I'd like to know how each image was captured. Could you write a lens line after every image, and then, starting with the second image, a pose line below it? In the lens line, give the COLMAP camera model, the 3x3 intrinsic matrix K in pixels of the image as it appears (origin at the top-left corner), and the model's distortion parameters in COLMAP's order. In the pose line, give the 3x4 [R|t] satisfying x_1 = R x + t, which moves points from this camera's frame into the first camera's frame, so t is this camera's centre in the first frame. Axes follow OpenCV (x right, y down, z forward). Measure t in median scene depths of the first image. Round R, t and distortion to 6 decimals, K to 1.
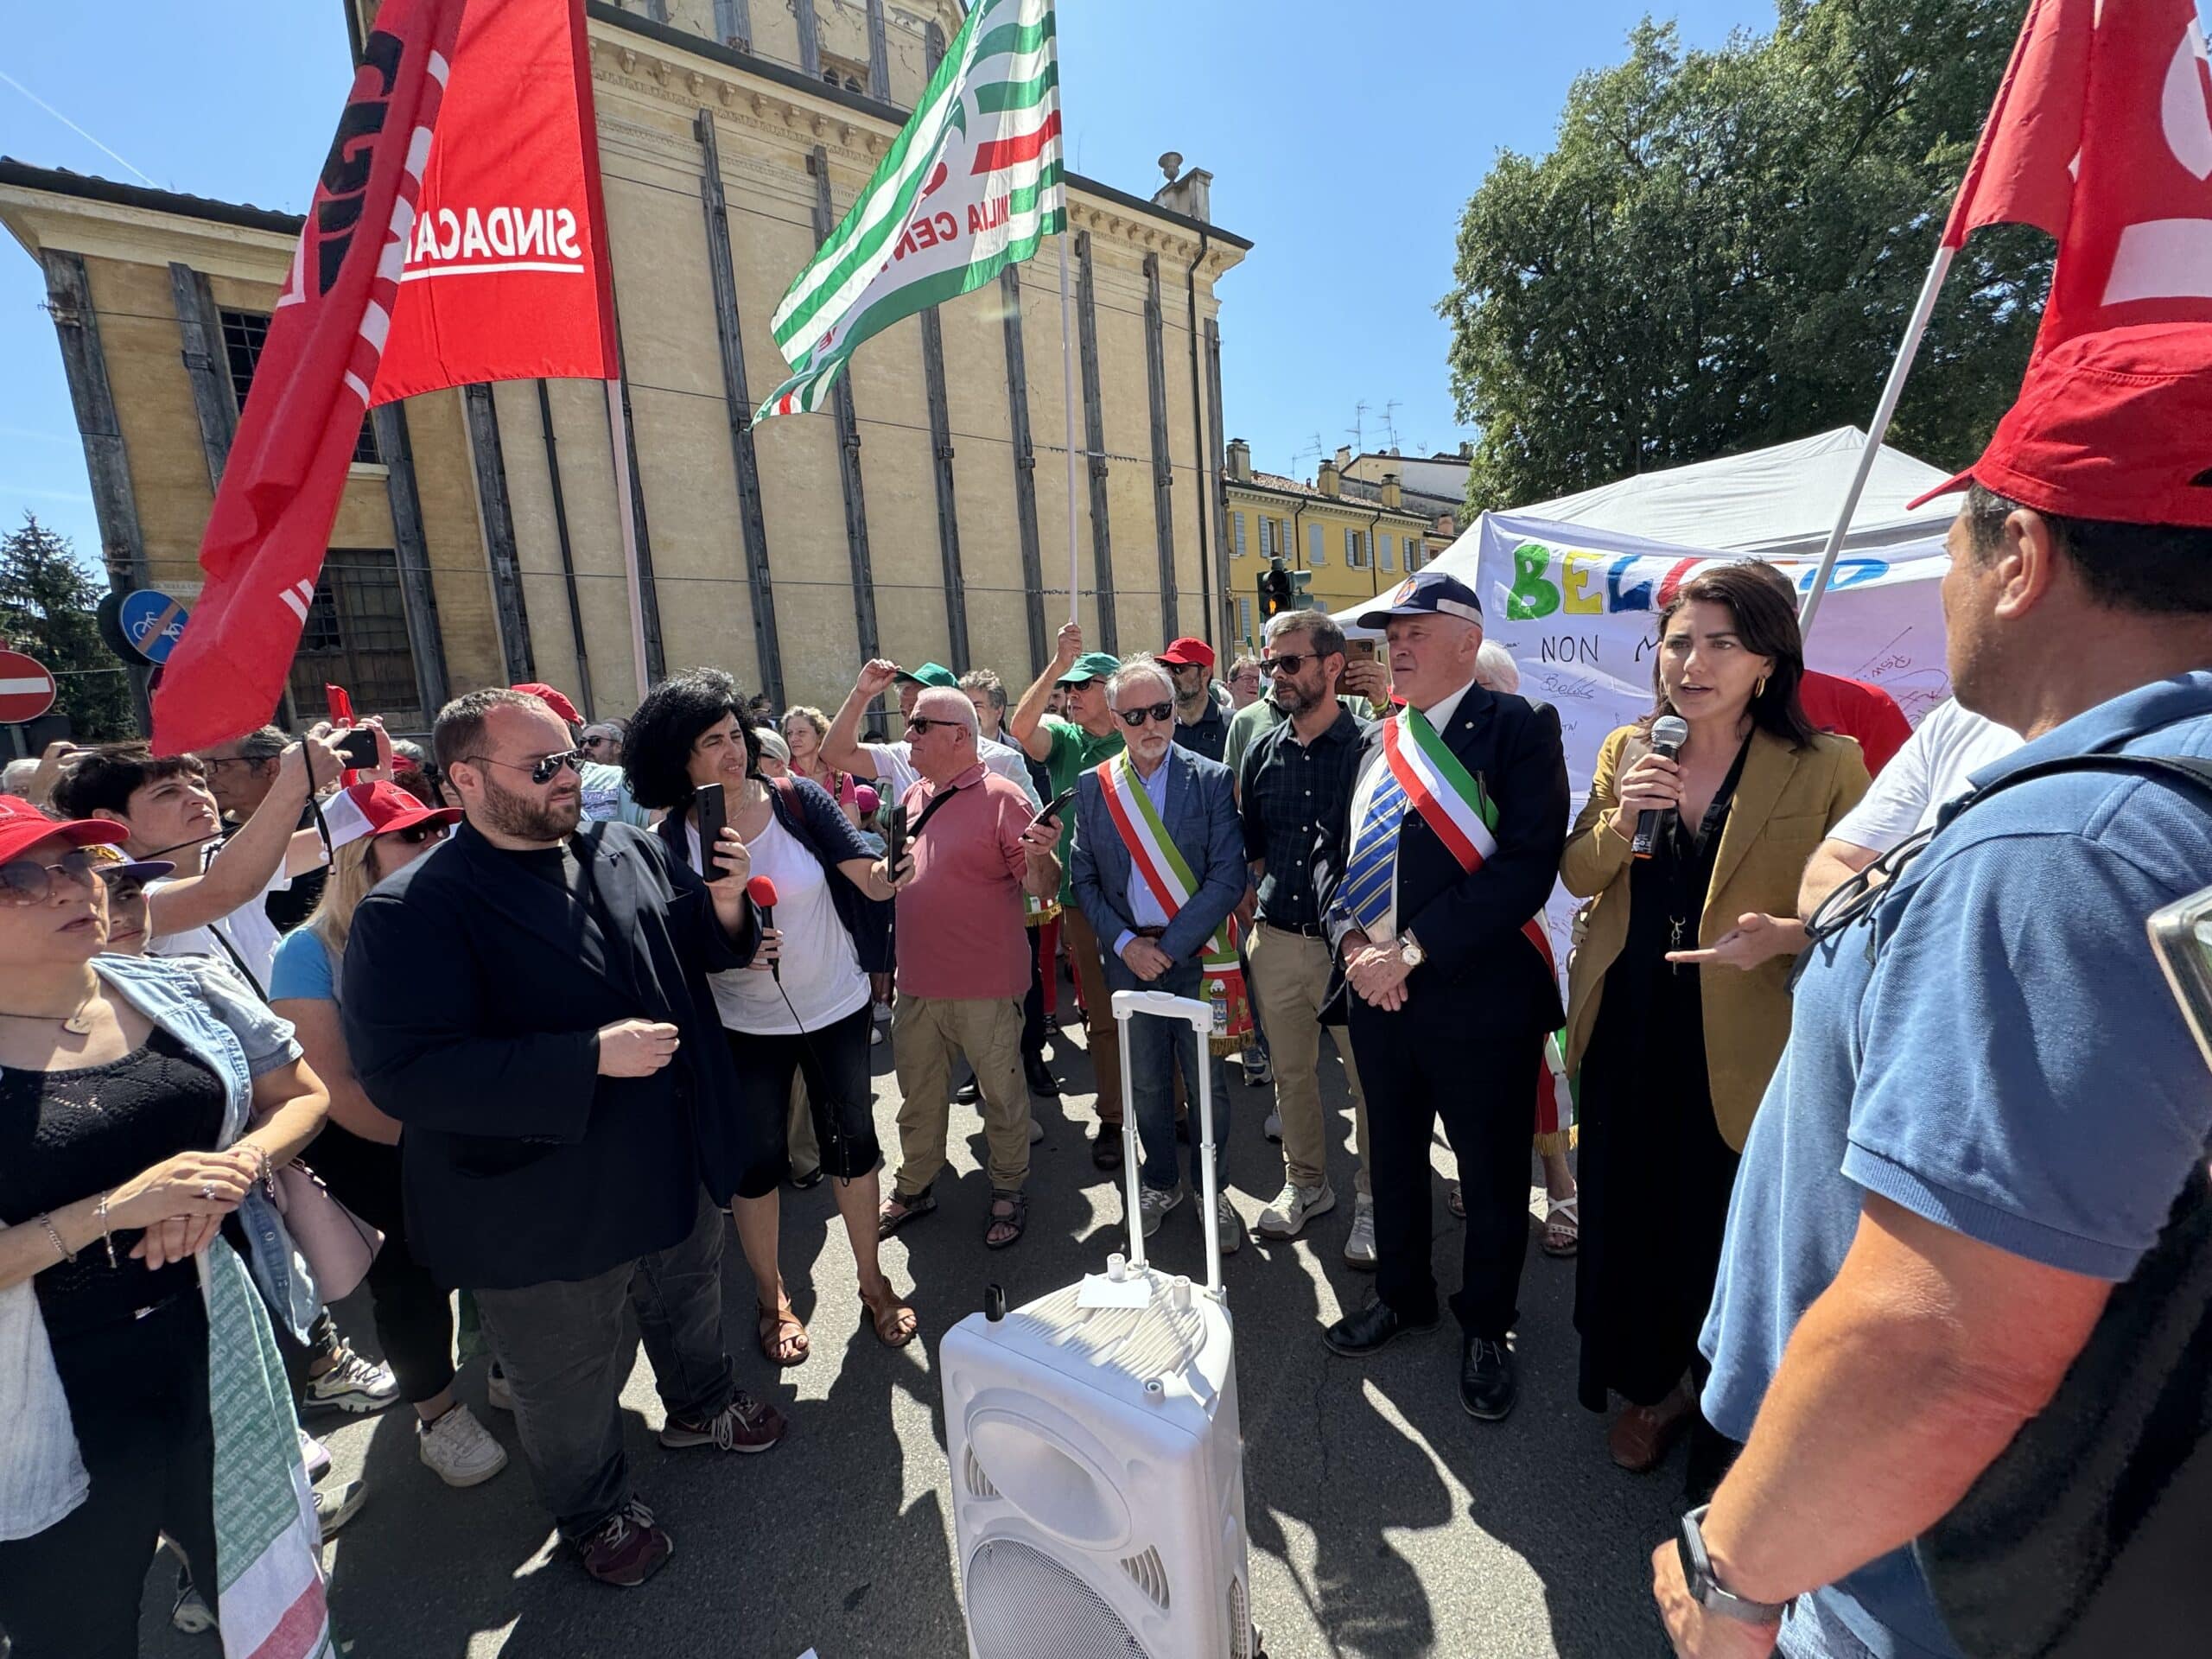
lens RADIAL K [[881.2, 0, 1105.8], [0, 881.2, 828.0], [0, 0, 1]] dist [-0.000530, 0.000049]
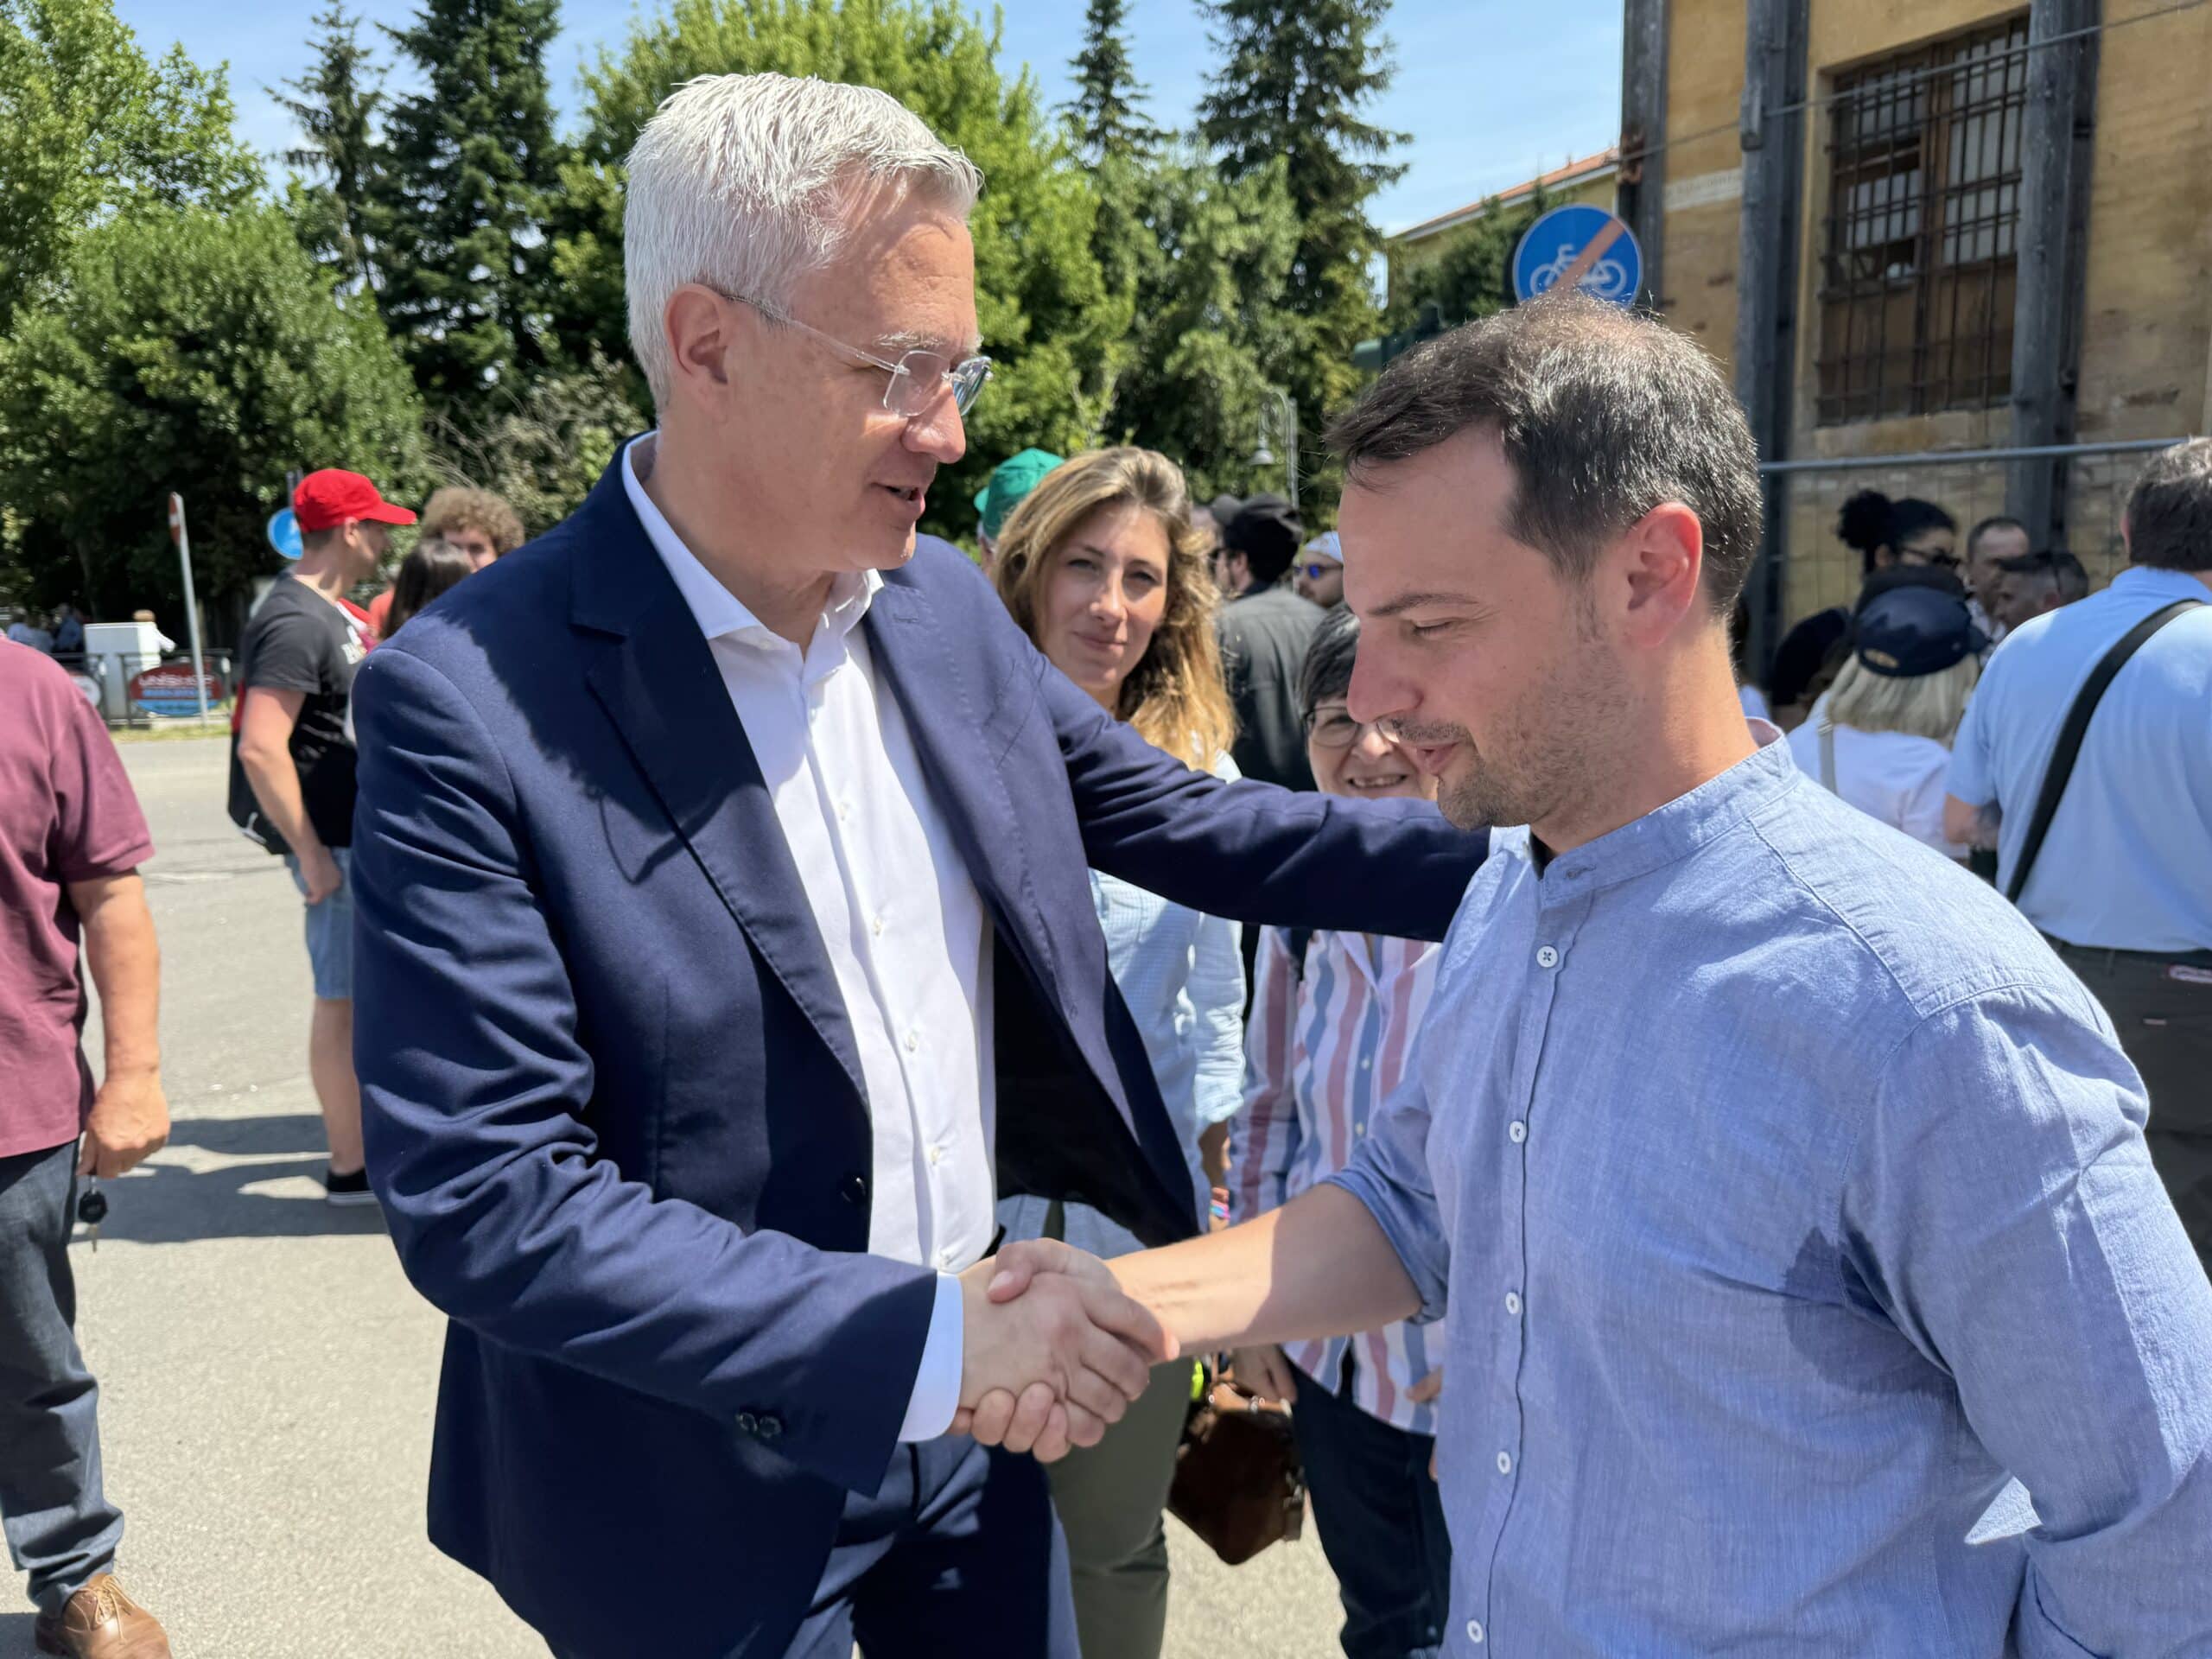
lens RADIAL K [[1607.5, 0, 1104.1], [0, 1607.5, 831.3], [0, 0, 1]] dist [0.012069, -0.037016]
pose [[-0.029450, 0.222573, -0.974471, 0.008659], [-0.097850, 0.969569, 0.224411, -0.044423], [0.994765, 0.101961, -0.006775, 0.400146]]
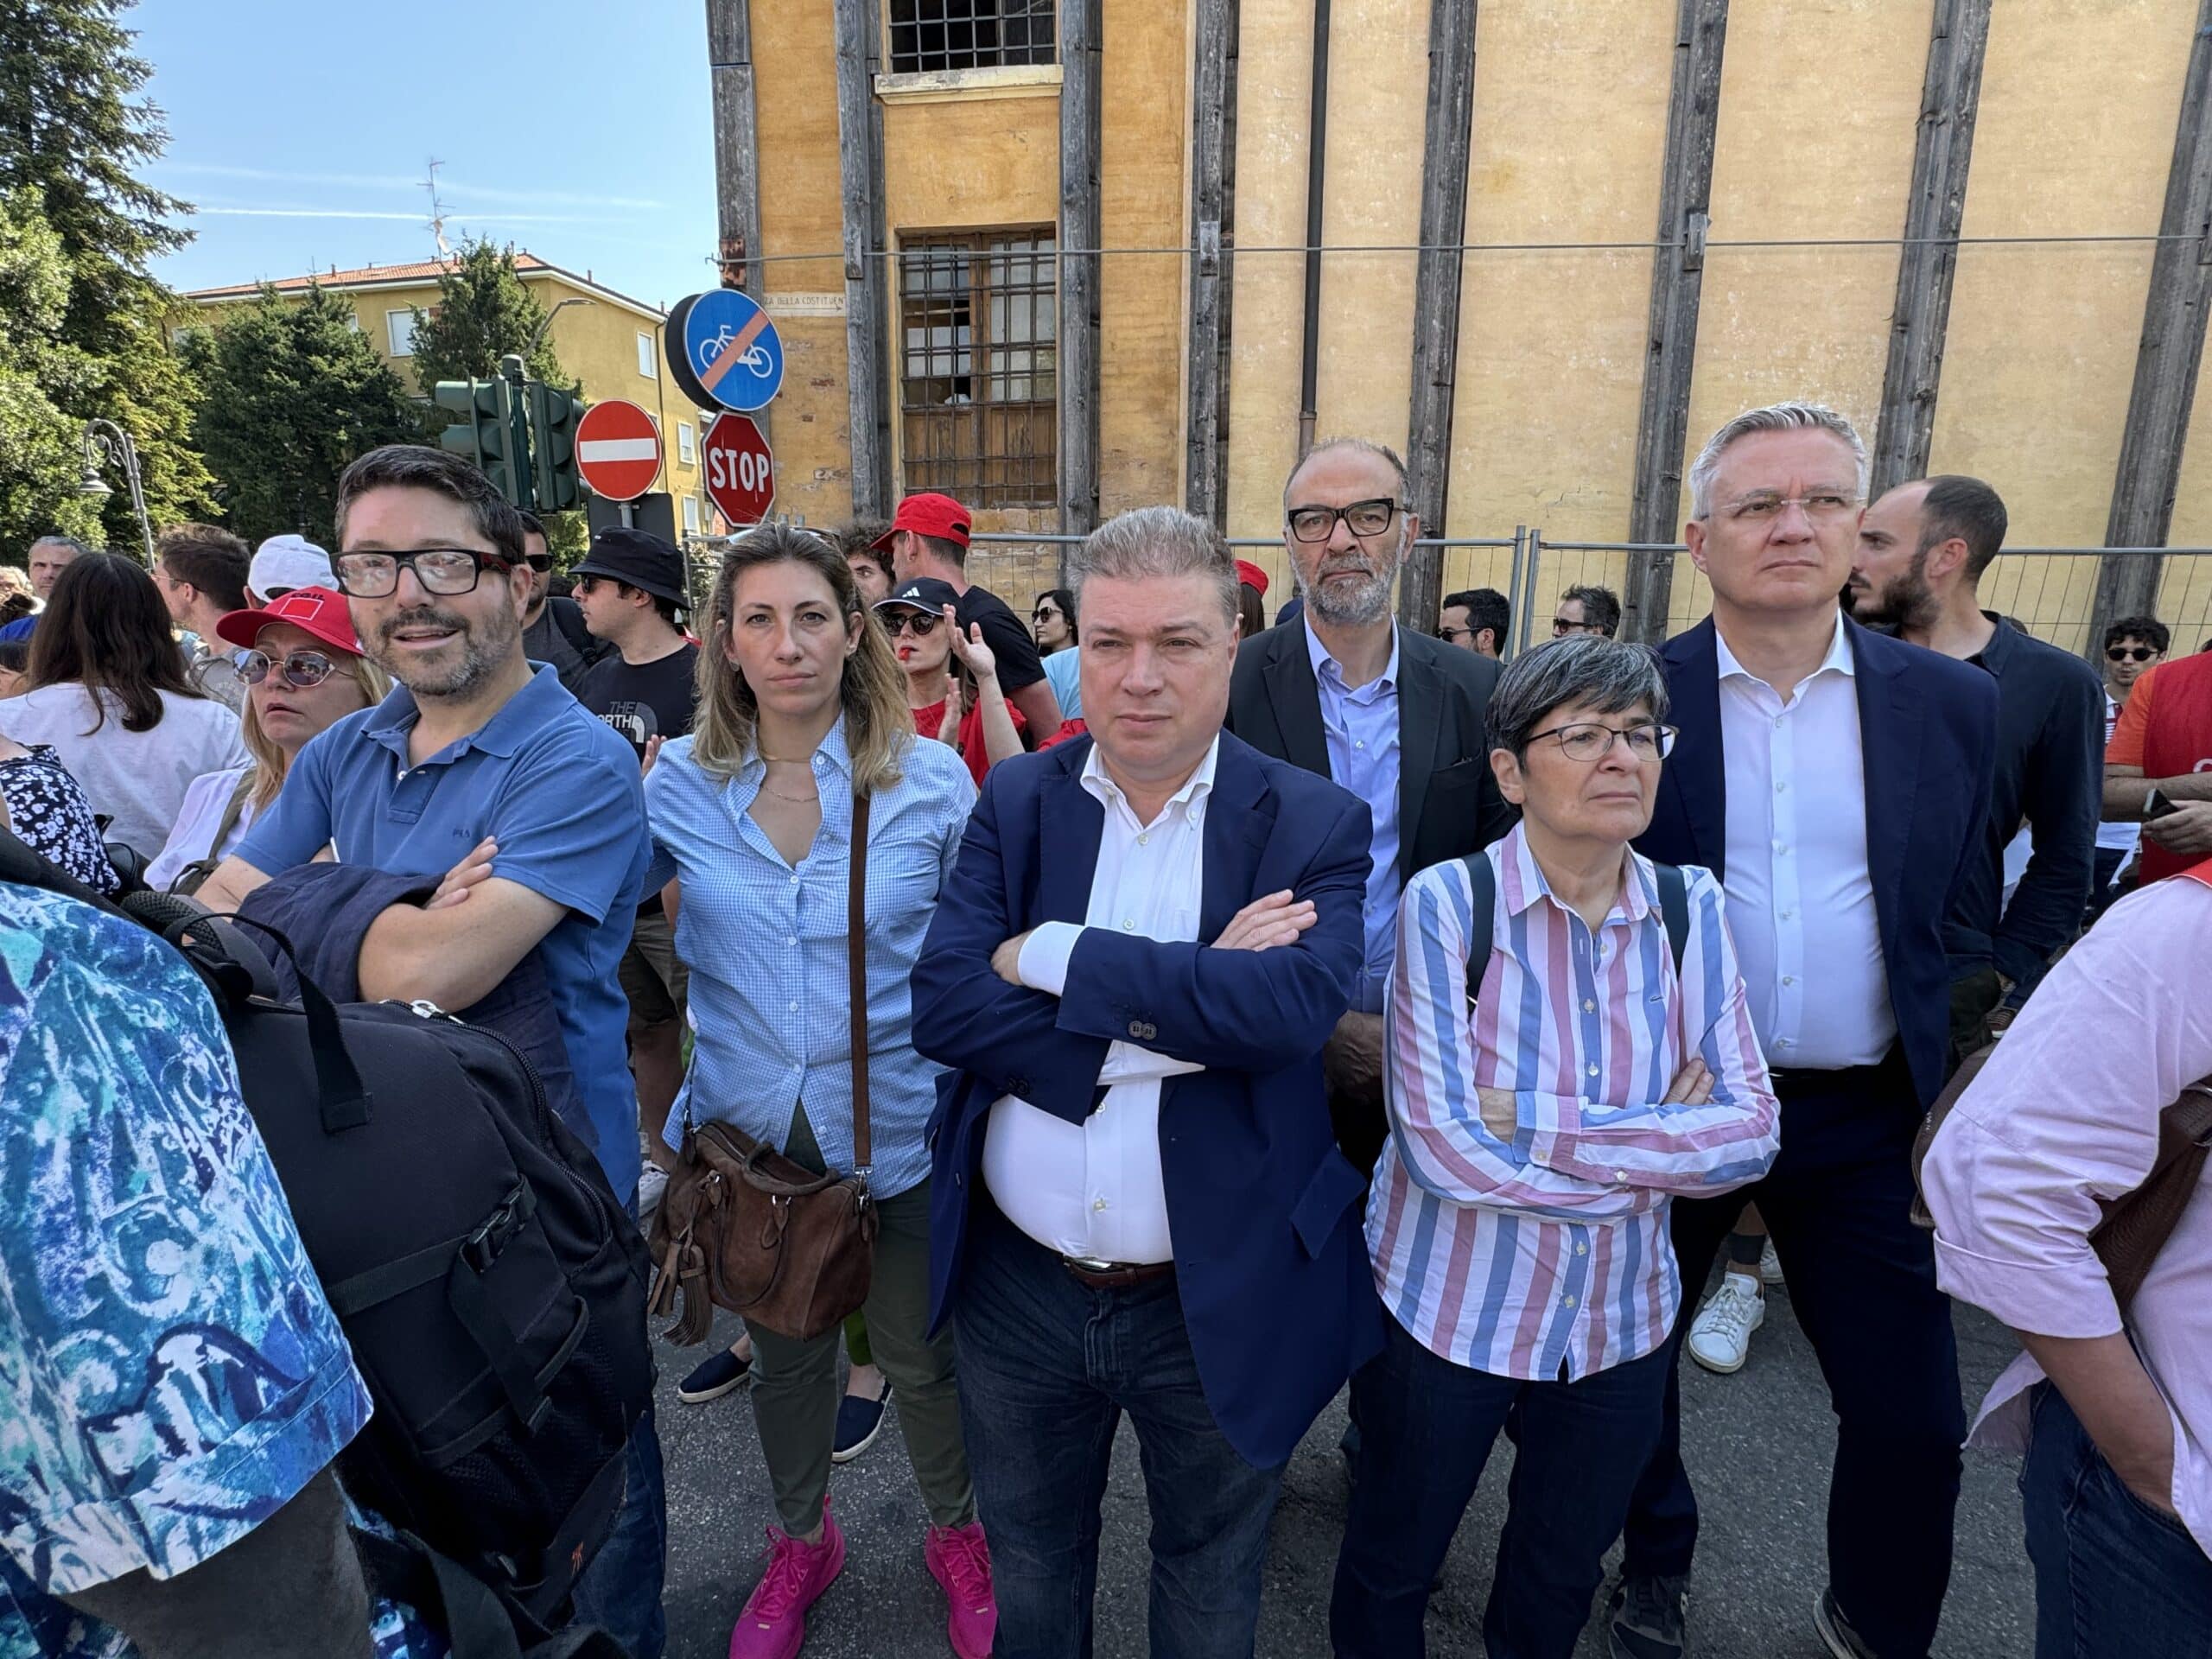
lens RADIAL K [[1084.6, 0, 1098.2], [0, 1084.6, 827.7], [0, 0, 1]] dist [-0.001272, 0.000558]
pose [[0.750466, 0.200688, -0.629702, -0.166262], [-0.140761, 0.979457, 0.144400, -0.020835], [0.645745, -0.019730, 0.763298, 0.301948]]
